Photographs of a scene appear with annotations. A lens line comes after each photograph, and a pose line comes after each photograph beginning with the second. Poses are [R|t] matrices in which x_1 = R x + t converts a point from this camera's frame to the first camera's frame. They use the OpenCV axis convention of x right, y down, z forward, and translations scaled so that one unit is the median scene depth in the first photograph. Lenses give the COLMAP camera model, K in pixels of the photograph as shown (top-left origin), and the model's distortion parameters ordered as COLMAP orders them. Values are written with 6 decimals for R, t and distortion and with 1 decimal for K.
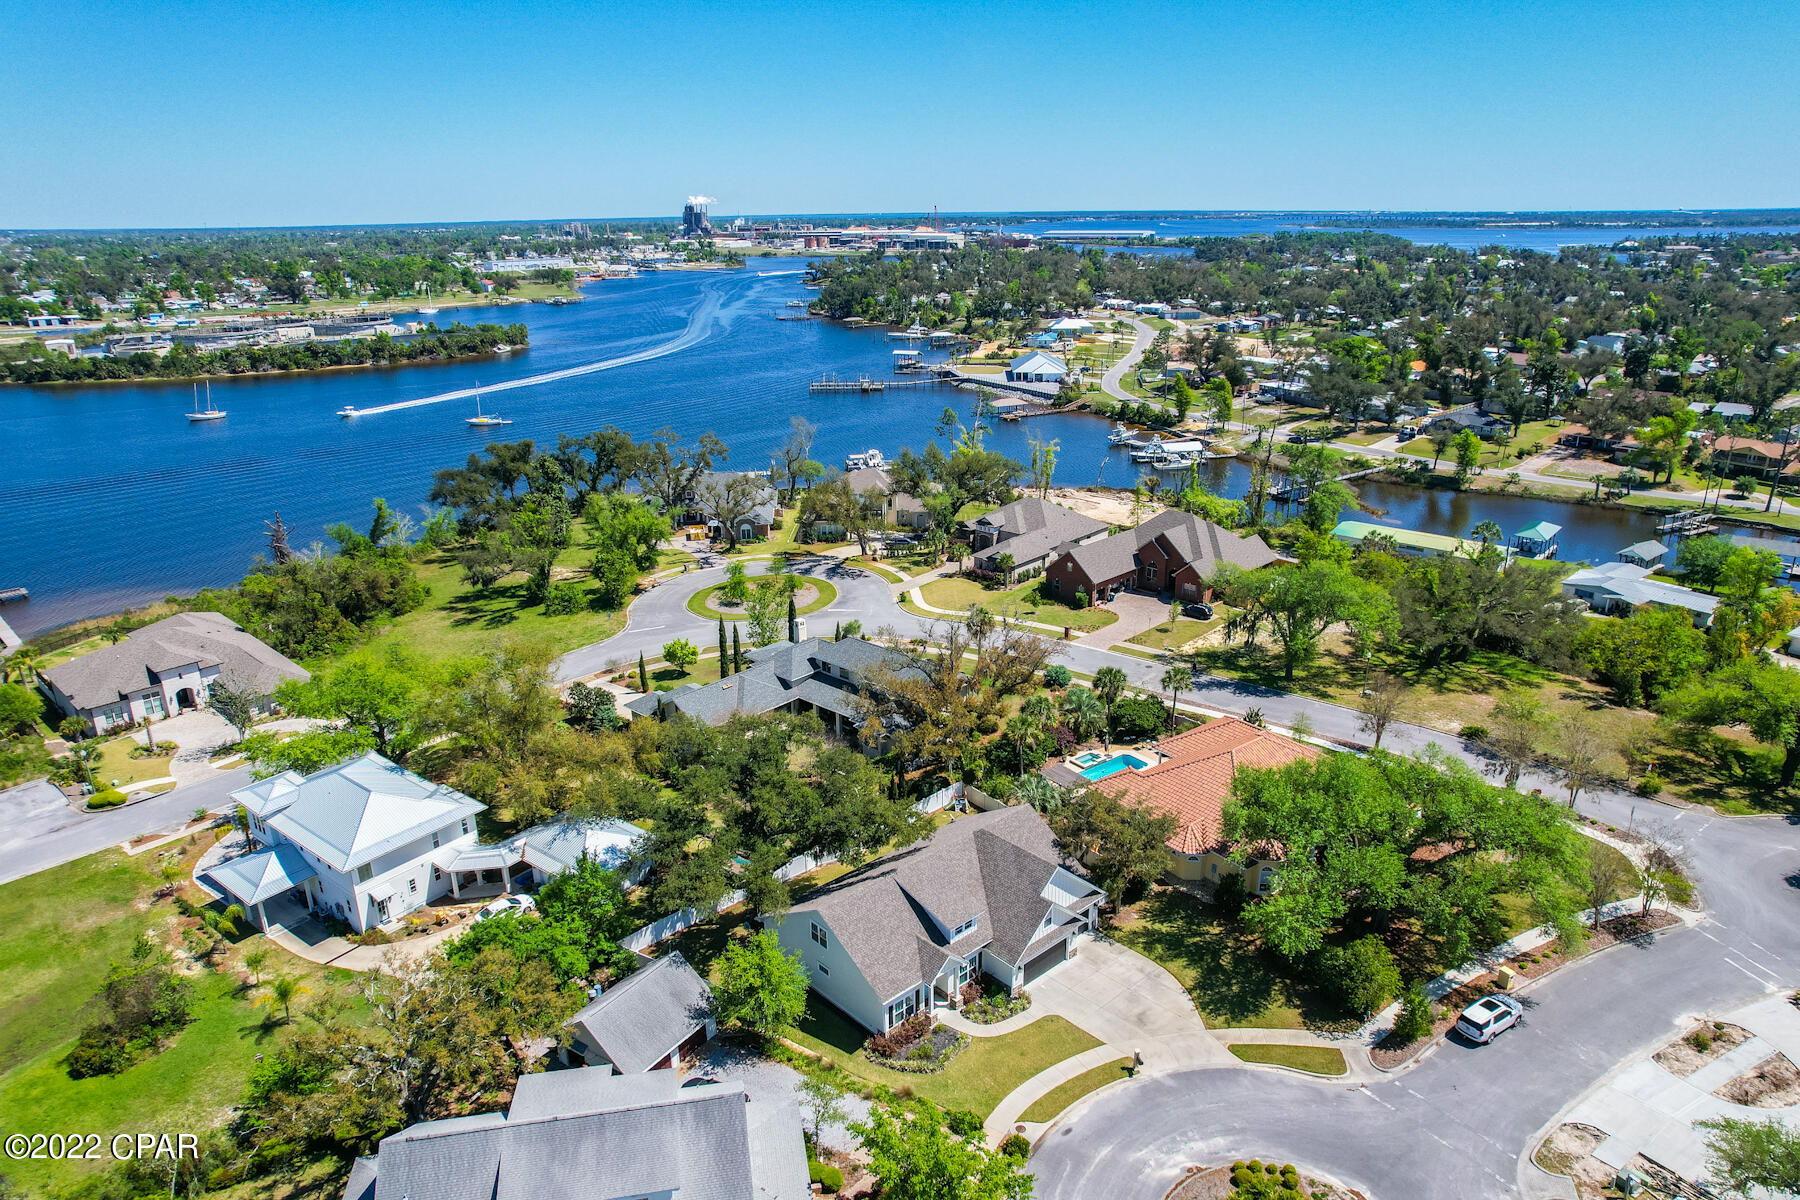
lens RADIAL K [[1152.3, 0, 902.4], [0, 1152.3, 604.0], [0, 0, 1]] dist [-0.069230, 0.052756]
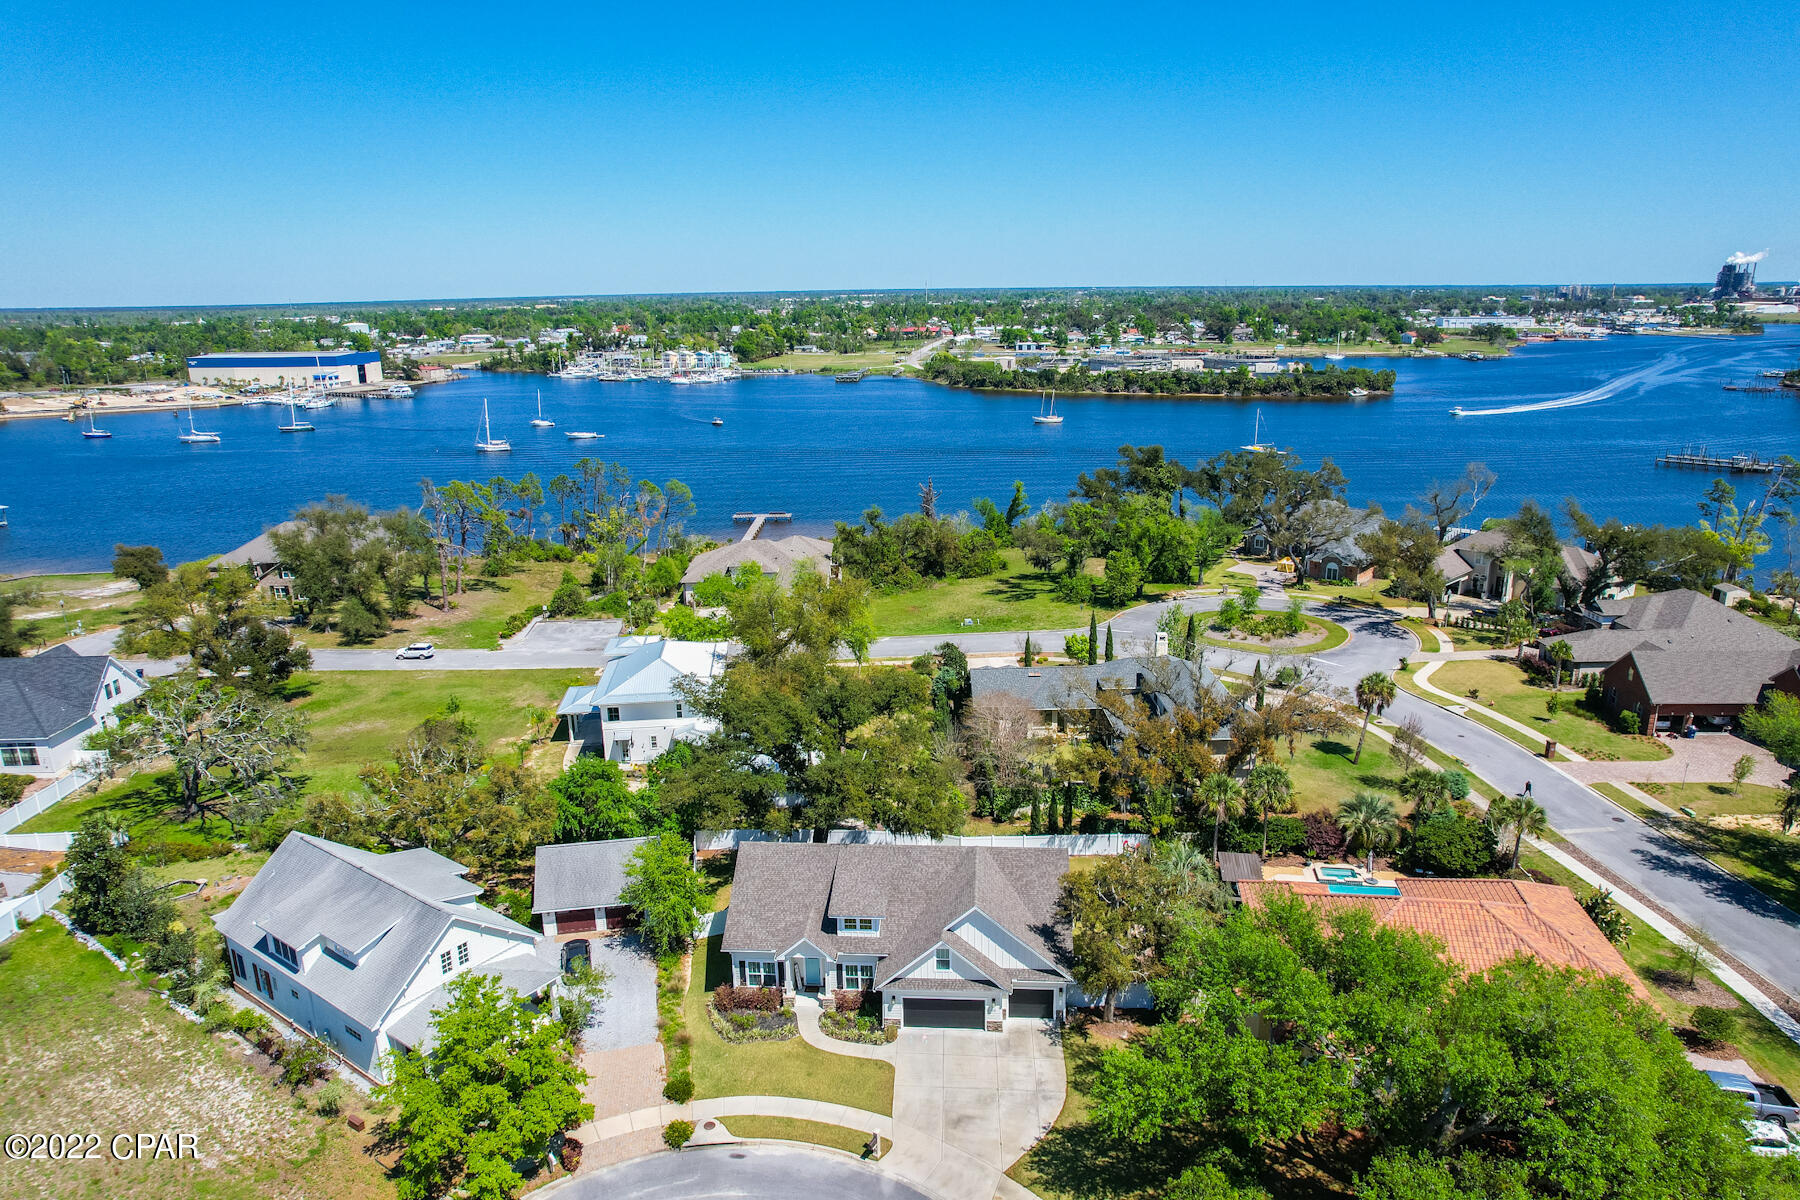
lens RADIAL K [[1152.3, 0, 899.5], [0, 1152.3, 607.8], [0, 0, 1]] dist [-0.069230, 0.052756]
pose [[0.686863, 0.198117, -0.699263, 0.141083], [-0.231370, 0.971679, 0.048032, -0.000506], [0.688975, 0.128797, 0.713249, 0.081030]]
